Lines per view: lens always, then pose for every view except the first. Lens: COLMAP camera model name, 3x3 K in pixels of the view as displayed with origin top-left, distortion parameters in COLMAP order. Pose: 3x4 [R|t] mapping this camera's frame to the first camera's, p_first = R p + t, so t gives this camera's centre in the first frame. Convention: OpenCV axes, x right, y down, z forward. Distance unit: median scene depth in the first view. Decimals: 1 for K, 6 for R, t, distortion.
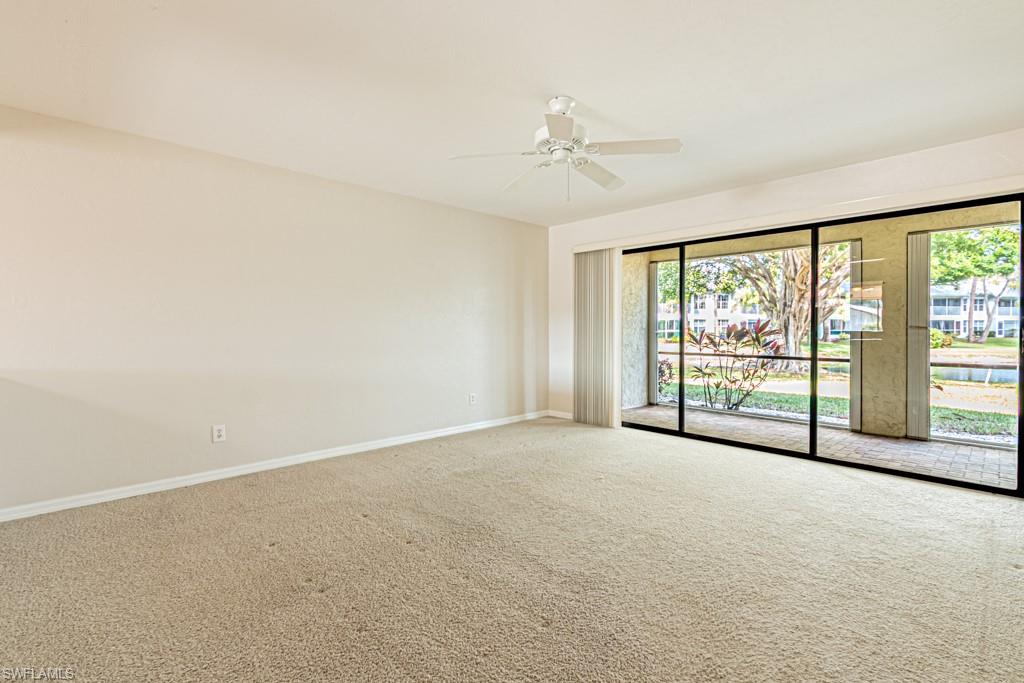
lens RADIAL K [[467.6, 0, 507.1], [0, 467.6, 338.3], [0, 0, 1]] dist [0.003195, -0.001438]
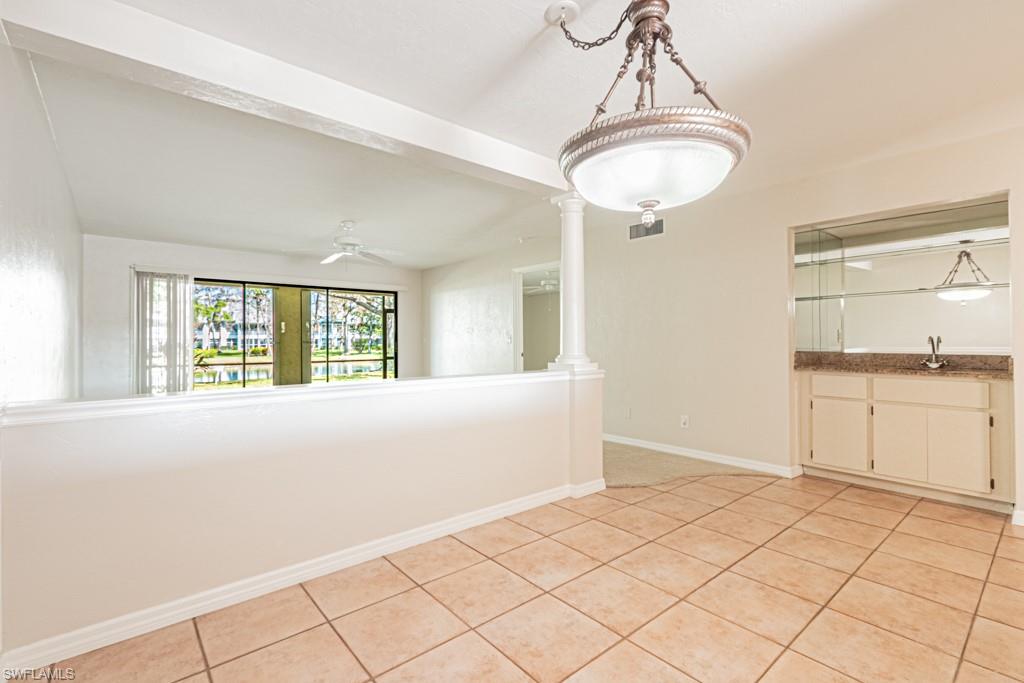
lens RADIAL K [[462.0, 0, 501.3], [0, 462.0, 337.0], [0, 0, 1]] dist [0.002971, -0.000897]
pose [[0.073620, 0.011382, 0.997221, -0.845079], [0.026309, 0.999565, -0.013351, 0.000471], [-0.996939, 0.027219, 0.073288, 0.117367]]
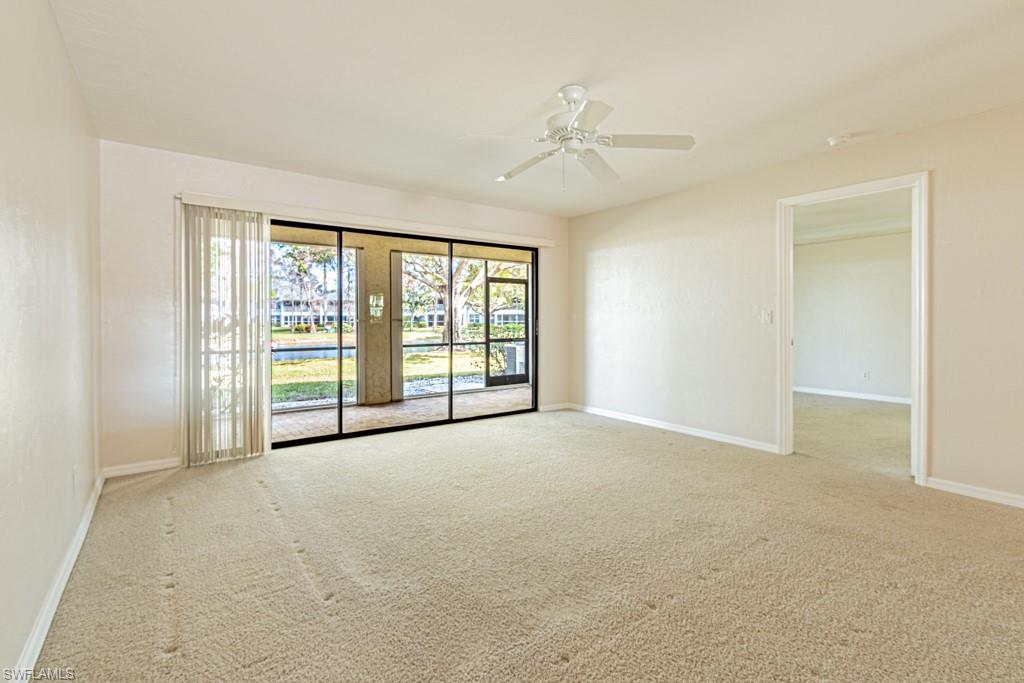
lens RADIAL K [[465.6, 0, 503.7], [0, 465.6, 317.5], [0, 0, 1]] dist [0.001074, -0.000027]
pose [[0.141639, 0.005118, 0.989905, -0.433419], [0.023416, 0.999689, -0.008519, -0.010872], [-0.989641, 0.024387, 0.141475, 0.493210]]
